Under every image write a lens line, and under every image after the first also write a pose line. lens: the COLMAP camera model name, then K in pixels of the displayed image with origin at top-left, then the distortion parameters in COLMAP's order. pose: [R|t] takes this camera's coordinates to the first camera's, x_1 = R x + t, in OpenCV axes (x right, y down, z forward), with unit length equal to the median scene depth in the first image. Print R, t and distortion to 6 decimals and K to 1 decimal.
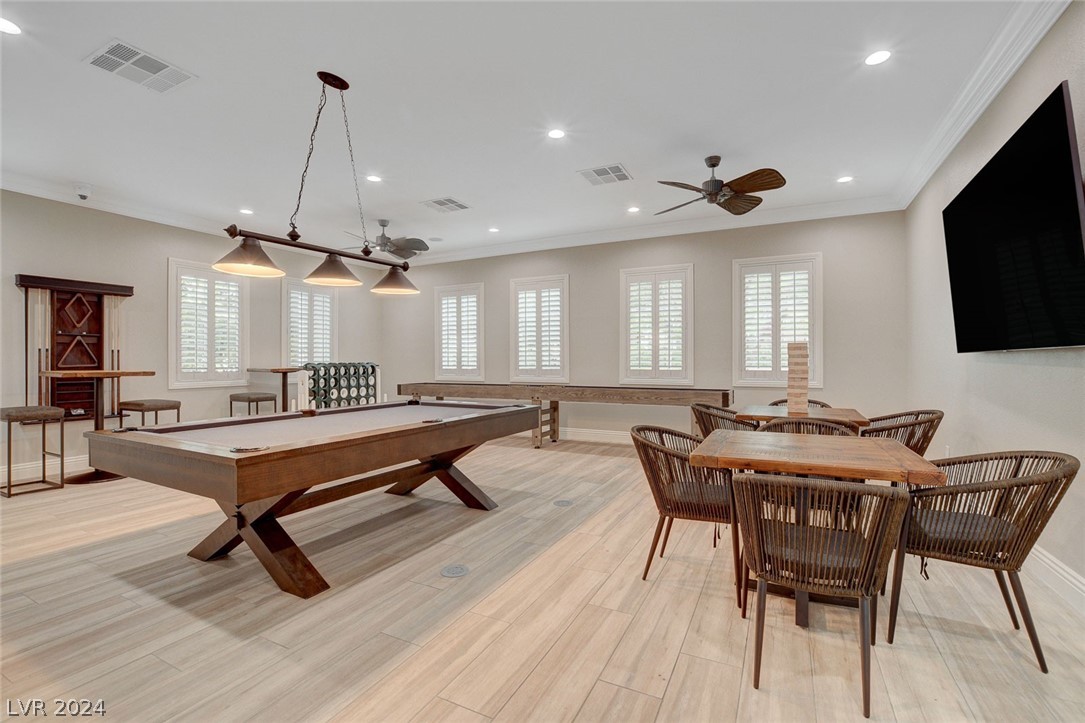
lens RADIAL K [[479.1, 0, 543.8], [0, 479.1, 360.3], [0, 0, 1]] dist [-0.036058, 0.005234]
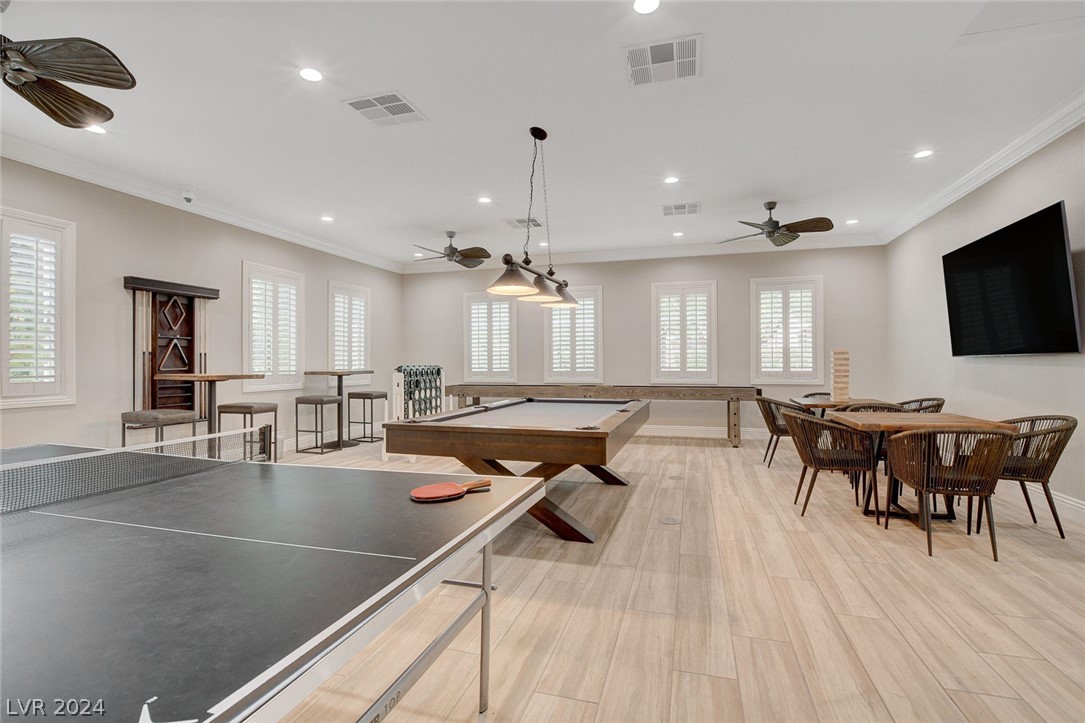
lens RADIAL K [[494.9, 0, 546.4], [0, 494.9, 359.3], [0, 0, 1]] dist [-0.028313, 0.000776]
pose [[0.984043, -0.000993, 0.177926, -0.436127], [0.002402, 0.999967, -0.007702, 0.000518], [-0.177913, 0.008006, 0.984014, -0.169442]]
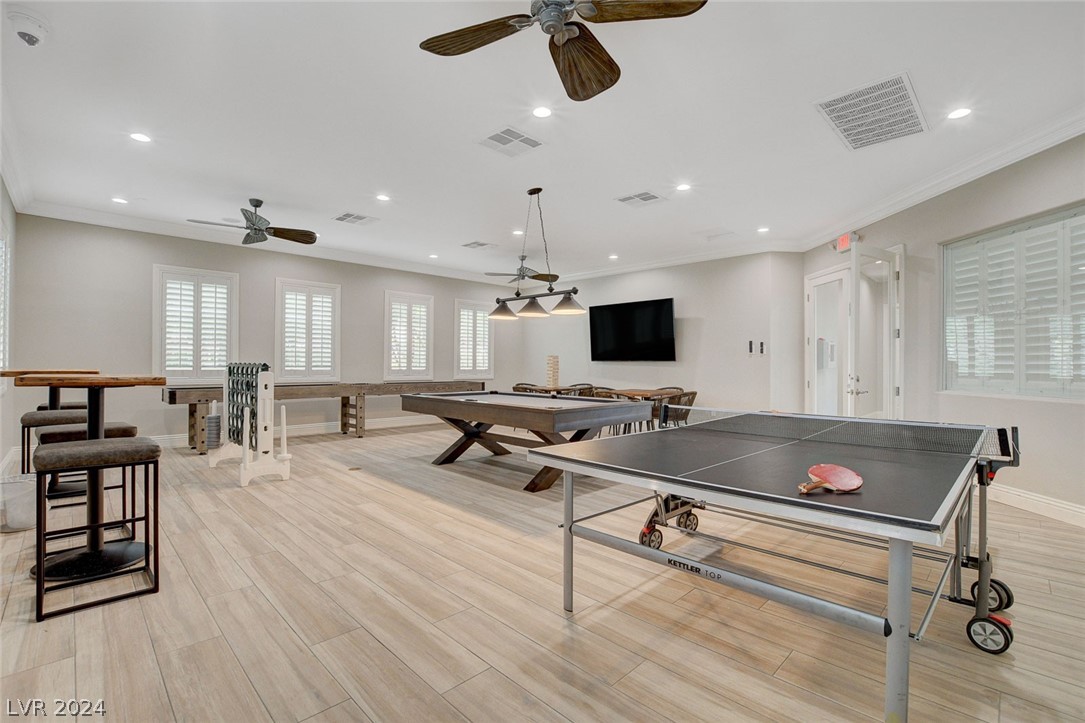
lens RADIAL K [[479.1, 0, 543.8], [0, 479.1, 360.3], [0, 0, 1]] dist [-0.036058, 0.005234]
pose [[0.316998, 0.010766, 0.948365, -1.331388], [-0.009789, 0.999919, -0.008079, 0.003035], [-0.948376, -0.006722, 0.317078, 0.292728]]
